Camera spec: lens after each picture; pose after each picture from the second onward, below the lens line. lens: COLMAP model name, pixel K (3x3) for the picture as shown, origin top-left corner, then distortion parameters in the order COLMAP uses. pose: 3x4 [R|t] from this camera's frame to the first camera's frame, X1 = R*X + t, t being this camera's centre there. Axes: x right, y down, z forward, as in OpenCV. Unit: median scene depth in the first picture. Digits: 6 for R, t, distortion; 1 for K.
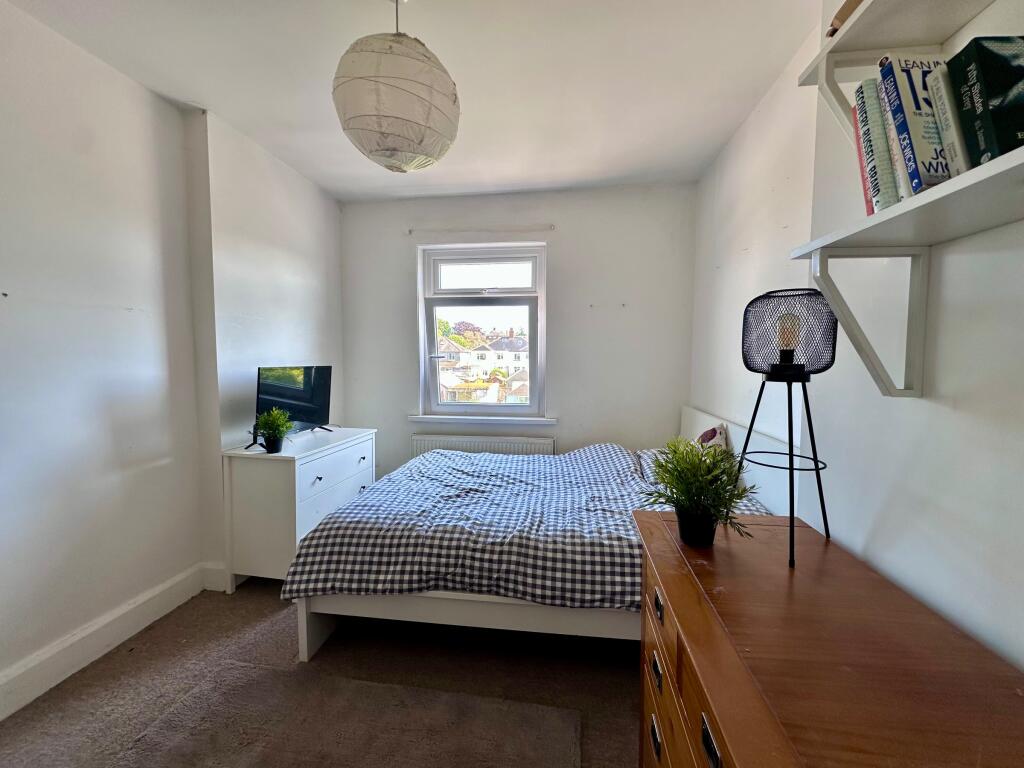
lens RADIAL K [[409.4, 0, 510.2], [0, 409.4, 382.3], [0, 0, 1]] dist [-0.003825, 0.000495]
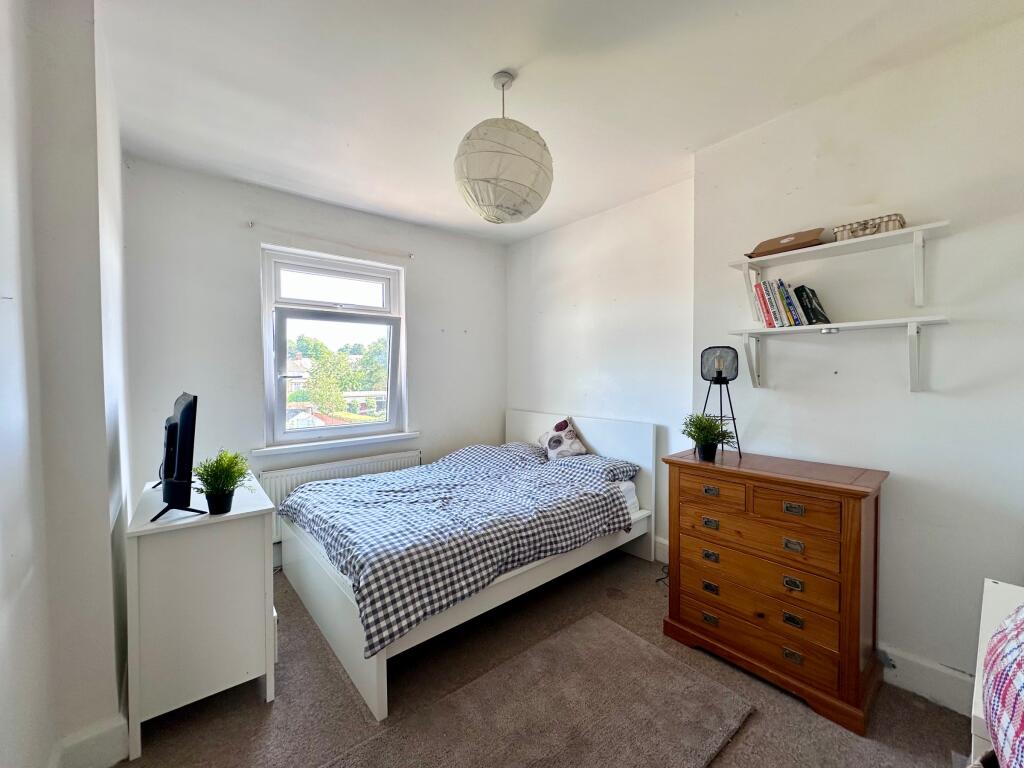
lens RADIAL K [[409.4, 0, 511.3], [0, 409.4, 382.9], [0, 0, 1]] dist [-0.003825, 0.000495]
pose [[0.669765, -0.028995, 0.742007, -0.904815], [0.055535, 0.998395, -0.011114, -0.024235], [-0.740494, 0.048651, 0.670300, 0.148483]]
